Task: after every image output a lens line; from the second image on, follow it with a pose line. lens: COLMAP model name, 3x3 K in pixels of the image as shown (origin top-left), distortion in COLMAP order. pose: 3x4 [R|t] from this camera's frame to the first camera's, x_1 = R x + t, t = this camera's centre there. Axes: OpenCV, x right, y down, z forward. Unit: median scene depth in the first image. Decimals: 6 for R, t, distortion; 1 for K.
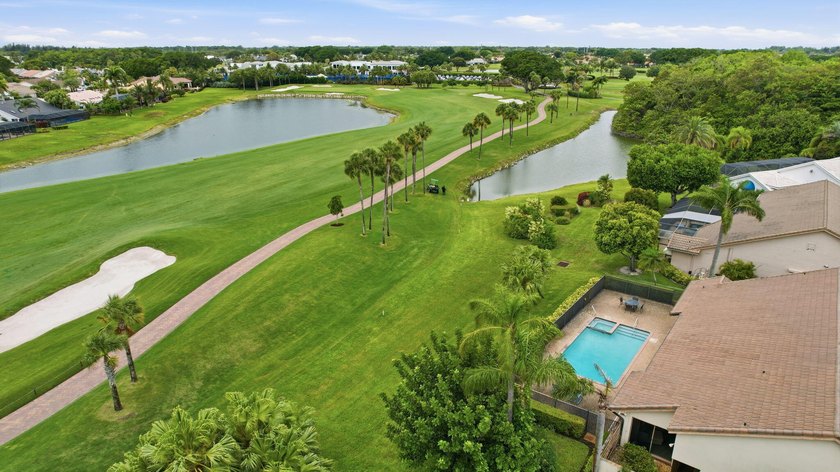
lens RADIAL K [[539.7, 0, 420.0], [0, 539.7, 236.0], [0, 0, 1]] dist [-0.089133, 0.084169]
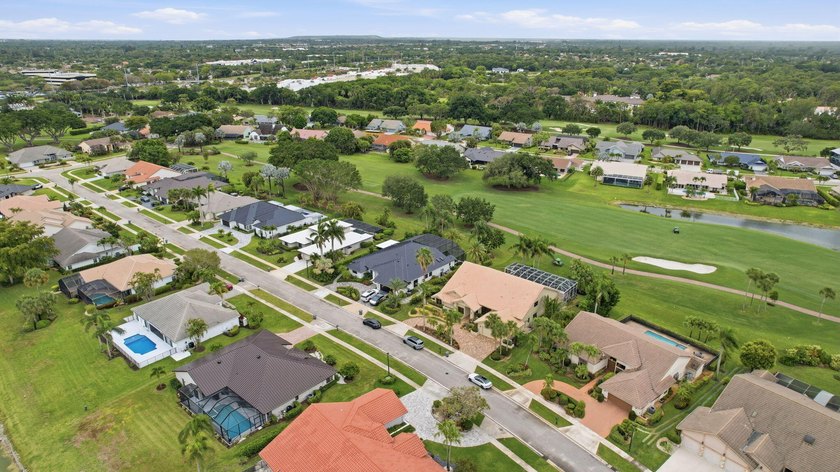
lens RADIAL K [[539.7, 0, 420.0], [0, 539.7, 236.0], [0, 0, 1]] dist [-0.089133, 0.084169]
pose [[-0.257258, 0.339119, -0.904885, 1.695369], [-0.328265, 0.850050, 0.411895, -0.563213], [0.908878, 0.403006, -0.107361, -0.044251]]
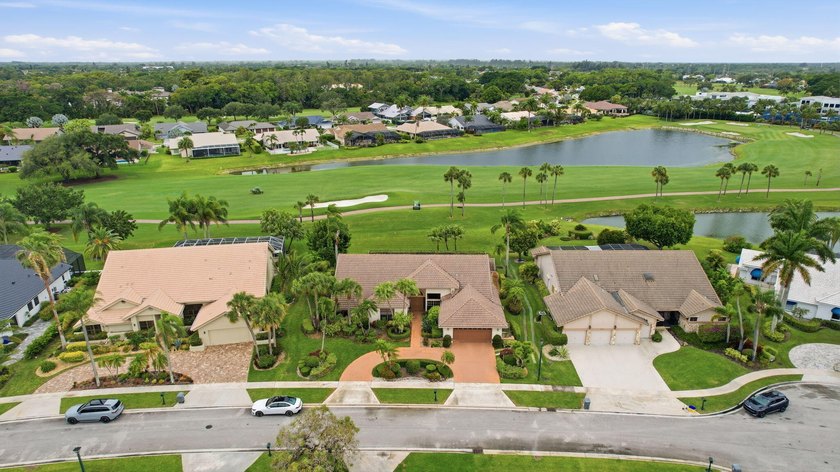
lens RADIAL K [[539.7, 0, 420.0], [0, 539.7, 236.0], [0, 0, 1]] dist [-0.089133, 0.084169]
pose [[0.585185, 0.253990, -0.770096, 1.158540], [-0.271273, 0.956281, 0.109260, -0.086430], [0.764179, 0.144969, 0.628502, -0.258320]]
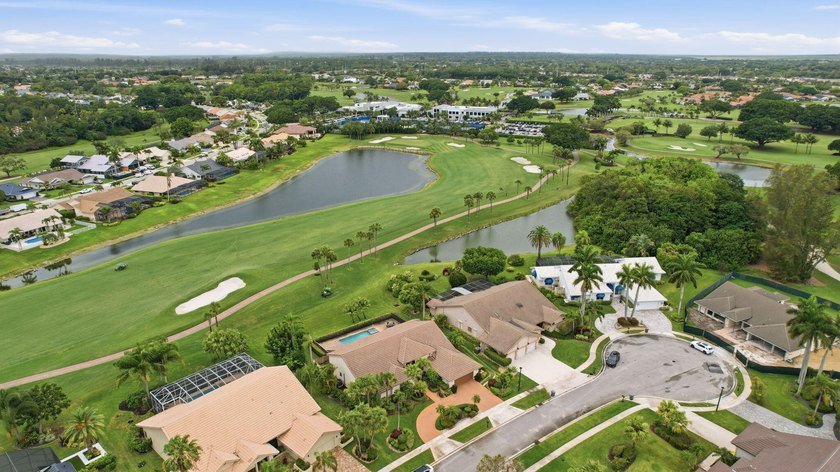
lens RADIAL K [[539.7, 0, 420.0], [0, 539.7, 236.0], [0, 0, 1]] dist [-0.089133, 0.084169]
pose [[0.963906, 0.086855, -0.251677, 0.747881], [-0.087859, 0.996106, 0.007266, -0.218807], [0.251328, 0.015109, 0.967784, -0.975365]]
